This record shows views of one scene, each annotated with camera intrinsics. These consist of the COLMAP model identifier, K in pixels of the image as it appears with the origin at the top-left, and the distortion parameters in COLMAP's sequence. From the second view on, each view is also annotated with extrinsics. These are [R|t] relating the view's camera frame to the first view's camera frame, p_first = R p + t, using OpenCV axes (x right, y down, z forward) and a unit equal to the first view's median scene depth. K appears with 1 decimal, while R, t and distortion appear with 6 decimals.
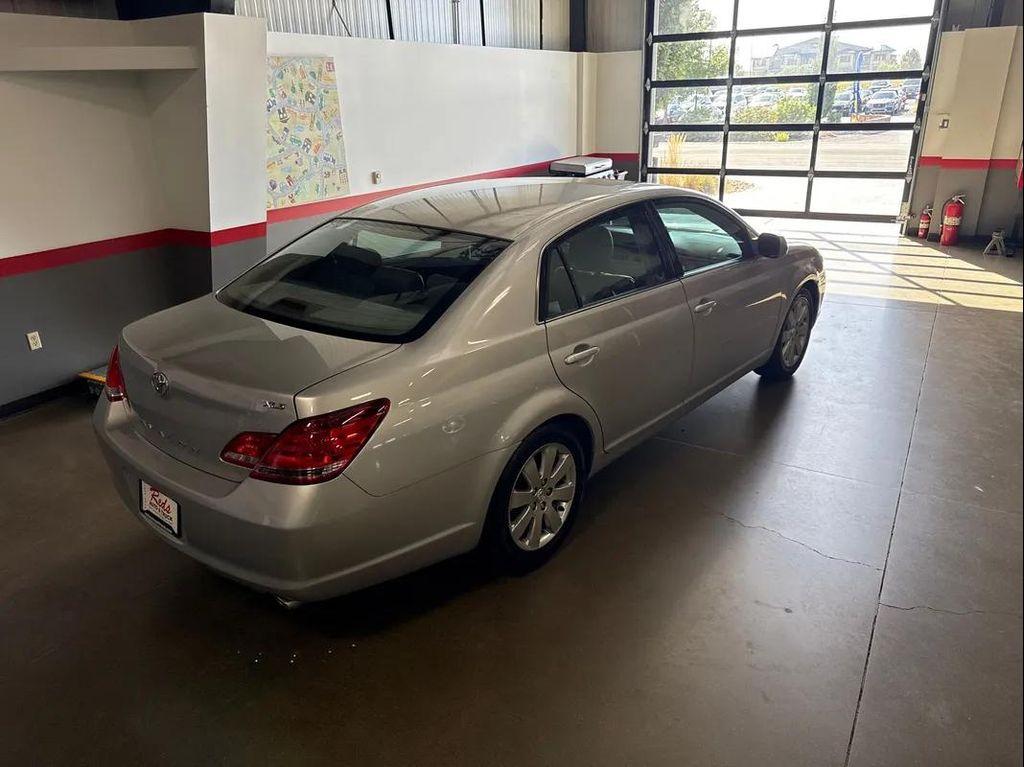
lens RADIAL K [[731.9, 0, 514.1], [0, 731.9, 380.9], [0, 0, 1]] dist [0.027447, -0.030033]
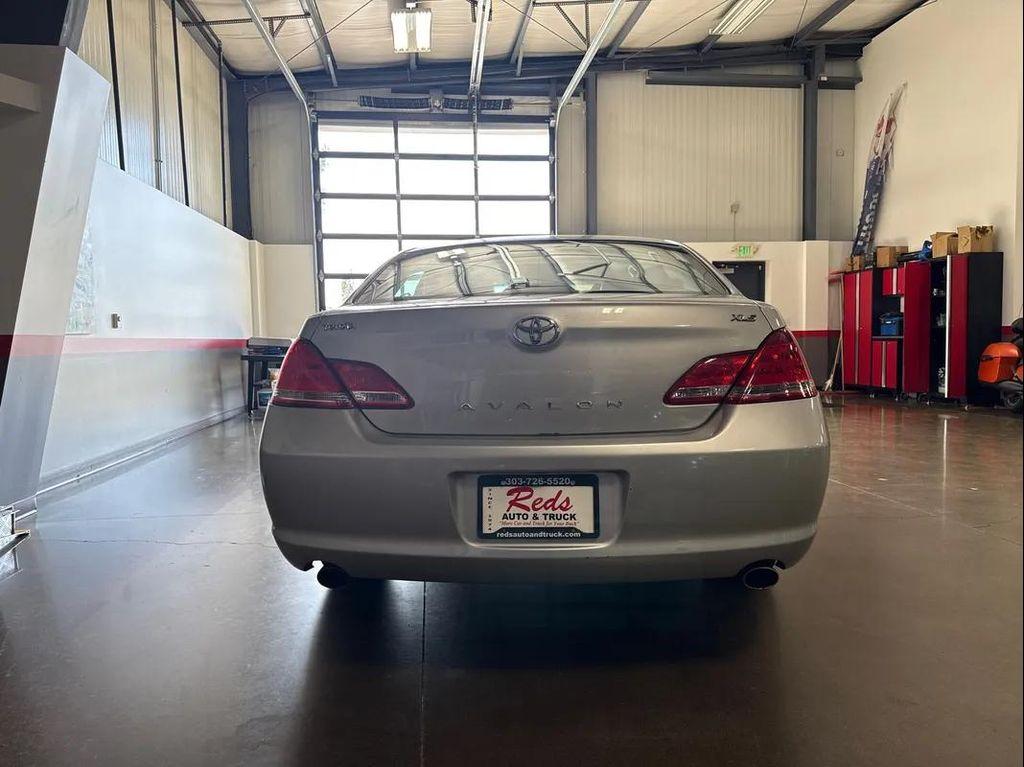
lens RADIAL K [[731.9, 0, 516.4], [0, 731.9, 382.2], [0, 0, 1]] dist [0.027447, -0.030033]
pose [[0.789143, -0.017553, 0.613959, -0.382952], [0.215436, 0.943996, -0.249919, 0.092031], [-0.575188, 0.329491, 0.748729, 0.189086]]
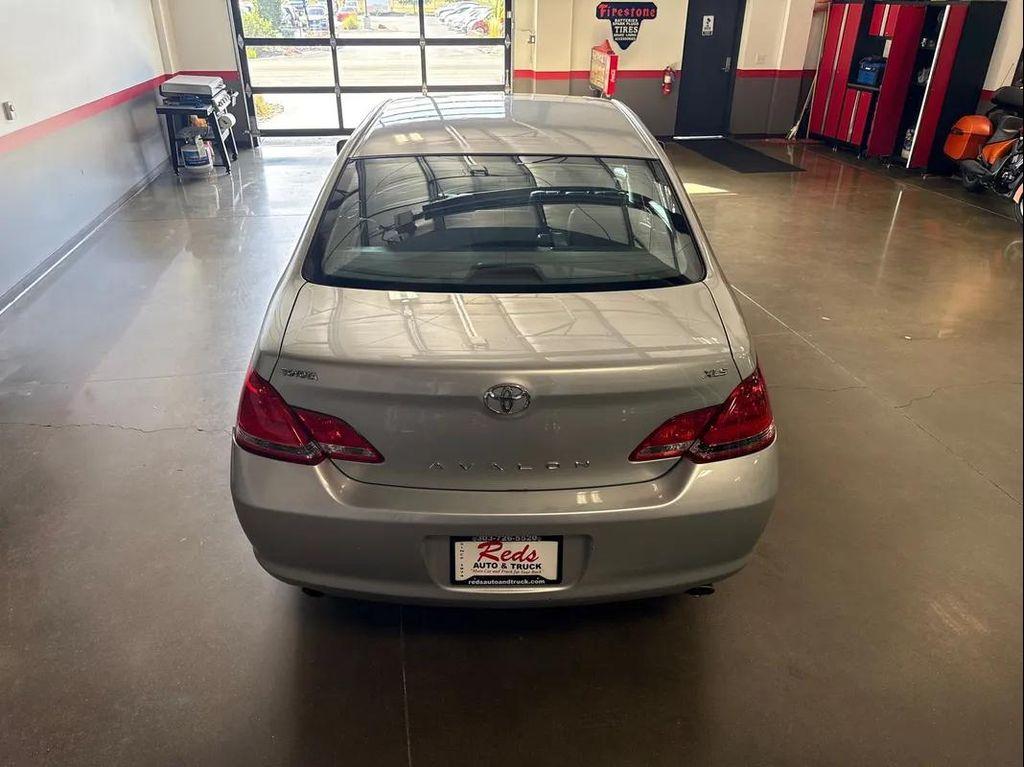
lens RADIAL K [[731.9, 0, 511.8], [0, 731.9, 382.0], [0, 0, 1]] dist [0.027447, -0.030033]
pose [[0.748963, -0.272969, 0.603773, -0.366010], [0.210390, 0.962017, 0.173951, -0.057055], [-0.628324, -0.003255, 0.777945, 0.172912]]
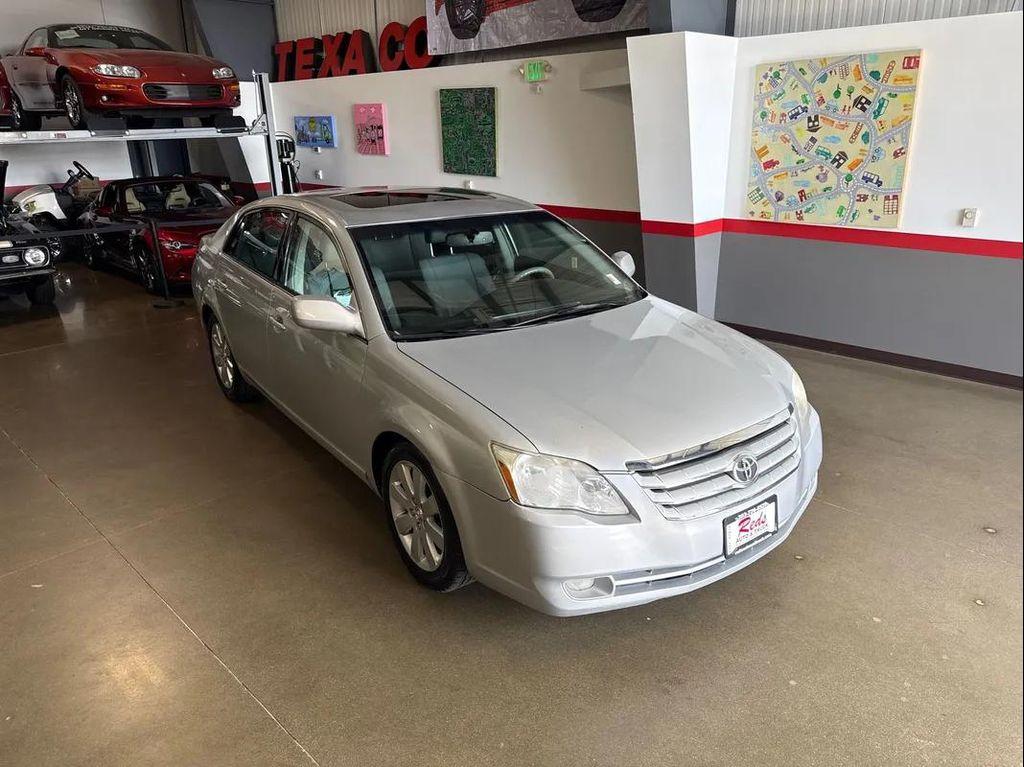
lens RADIAL K [[731.9, 0, 507.1], [0, 731.9, 385.7], [0, 0, 1]] dist [0.027447, -0.030033]
pose [[-0.236815, 0.361904, -0.901634, 0.670817], [-0.327608, 0.843935, 0.424791, -0.335449], [0.914654, 0.395980, -0.081294, 0.821571]]
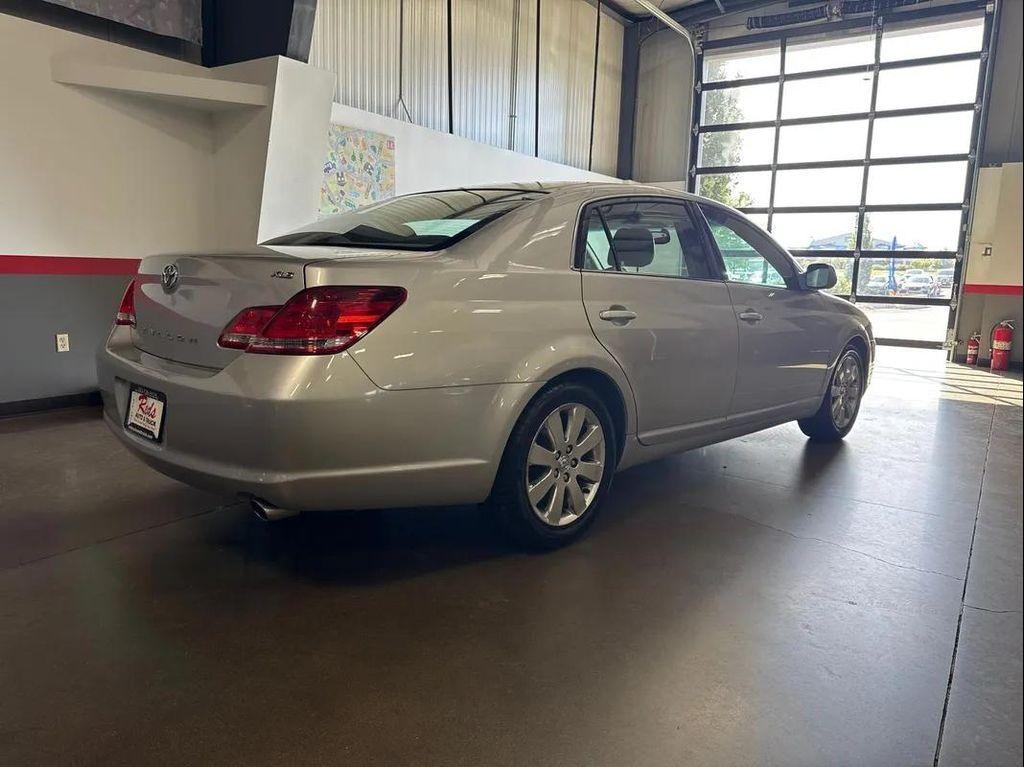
lens RADIAL K [[731.9, 0, 516.1], [0, 731.9, 374.9], [0, 0, 1]] dist [0.027447, -0.030033]
pose [[0.996338, 0.069020, -0.050467, 0.006990], [-0.078594, 0.971718, -0.222681, 0.118991], [0.033670, 0.225832, 0.973584, 0.049267]]
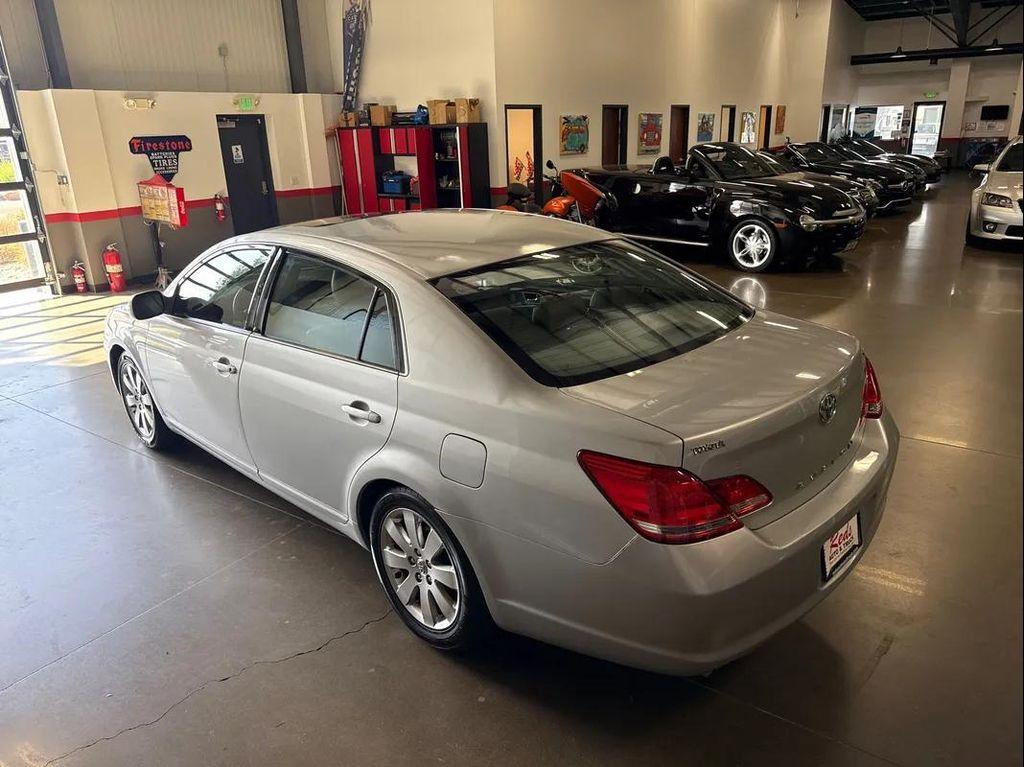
lens RADIAL K [[731.9, 0, 502.8], [0, 731.9, 383.4], [0, 0, 1]] dist [0.027447, -0.030033]
pose [[0.071737, -0.308101, 0.948645, -0.554367], [0.387007, 0.885181, 0.258224, -0.173945], [-0.919282, 0.348608, 0.182738, 0.479819]]
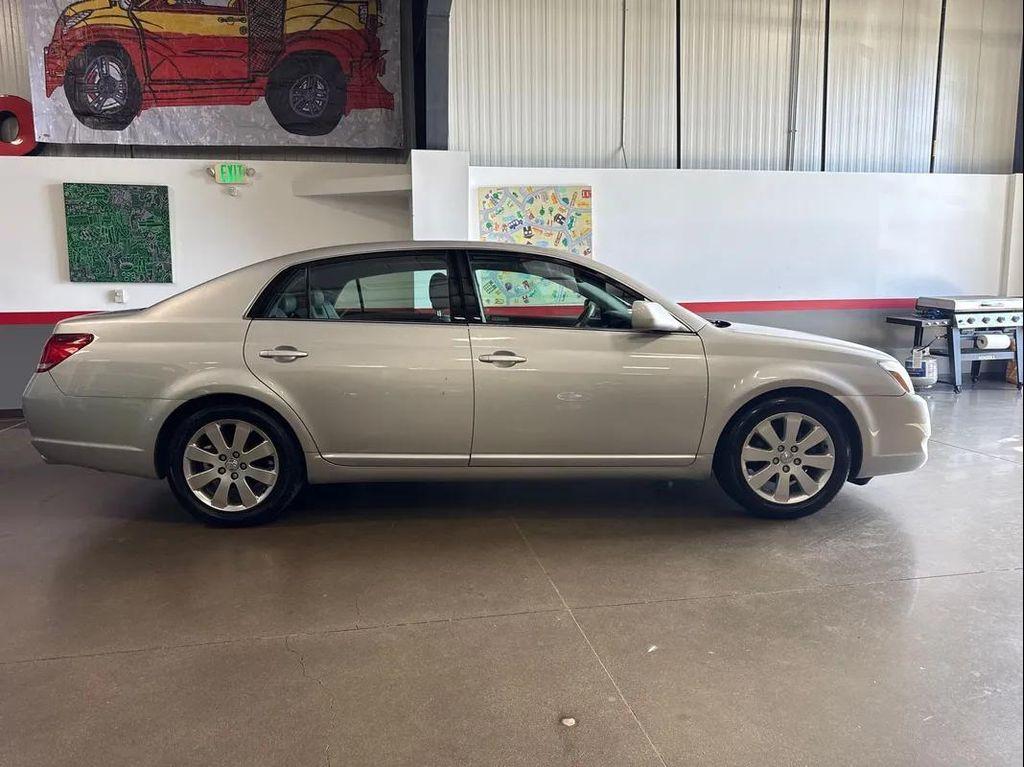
lens RADIAL K [[731.9, 0, 492.5], [0, 731.9, 389.9], [0, 0, 1]] dist [0.027447, -0.030033]
pose [[0.659295, 0.119058, -0.742398, 0.549608], [-0.279967, 0.955254, -0.095434, 0.017364], [0.697817, 0.270766, 0.663127, 0.220140]]
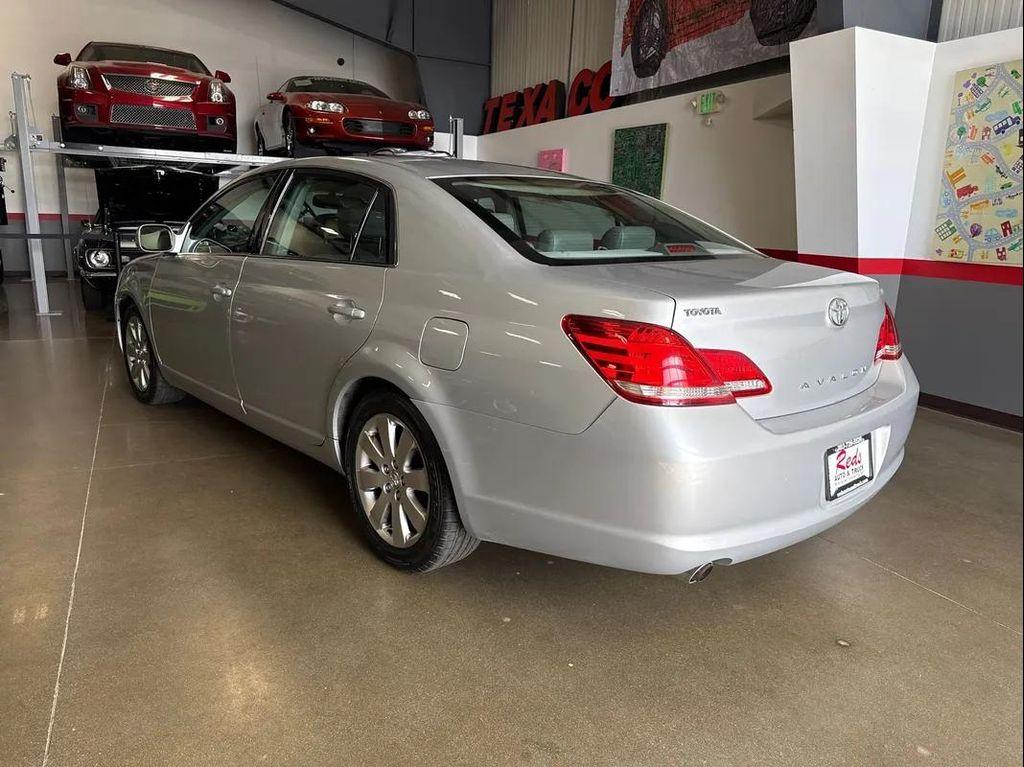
lens RADIAL K [[731.9, 0, 510.8], [0, 731.9, 383.4], [0, 0, 1]] dist [0.027447, -0.030033]
pose [[-0.539909, 0.196263, -0.818523, 0.550730], [-0.321208, 0.850807, 0.415877, -0.283016], [0.778026, 0.487451, -0.396317, 0.967606]]
